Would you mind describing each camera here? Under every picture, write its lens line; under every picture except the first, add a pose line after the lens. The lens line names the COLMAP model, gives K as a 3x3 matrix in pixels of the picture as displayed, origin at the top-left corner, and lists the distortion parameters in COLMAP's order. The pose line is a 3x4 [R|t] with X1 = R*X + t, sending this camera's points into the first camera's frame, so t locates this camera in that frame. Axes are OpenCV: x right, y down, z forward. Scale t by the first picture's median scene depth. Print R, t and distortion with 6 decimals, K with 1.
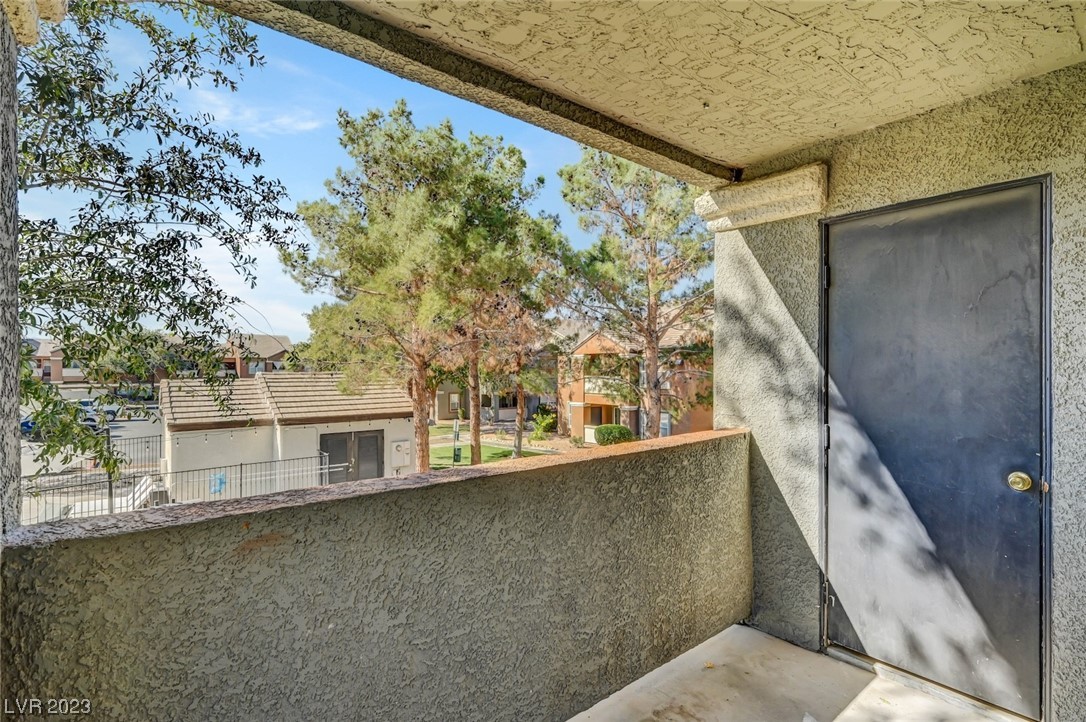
lens RADIAL K [[525.2, 0, 543.0], [0, 525.2, 361.0], [0, 0, 1]] dist [-0.001437, -0.000124]
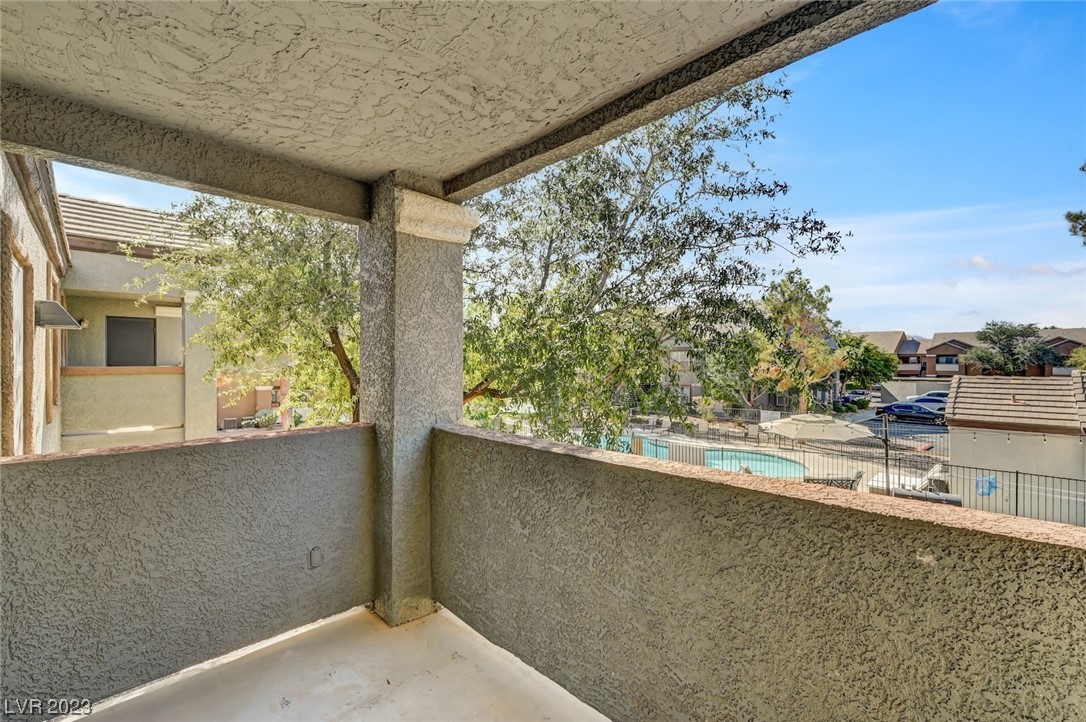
lens RADIAL K [[464.3, 0, 543.0], [0, 464.3, 361.0], [0, 0, 1]] dist [-0.001074, -0.000094]
pose [[0.097300, -0.000053, -0.995255, 0.763968], [0.007901, 0.999969, 0.000719, -0.001061], [0.995224, -0.007934, 0.097298, 0.662704]]
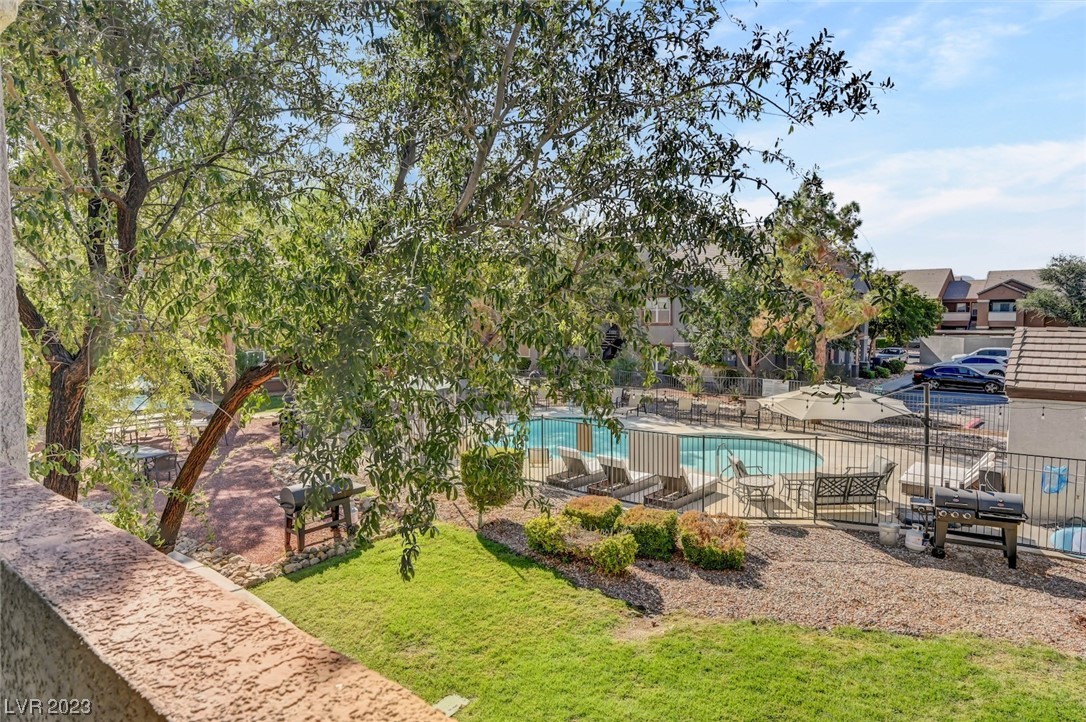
lens RADIAL K [[644.4, 0, 543.0], [0, 644.4, 361.0], [0, 0, 1]] dist [-0.001470, -0.000050]
pose [[0.196709, 0.071307, -0.977866, 0.317990], [0.017640, 0.996933, 0.076246, 0.011332], [0.980303, -0.032248, 0.194847, 1.029635]]
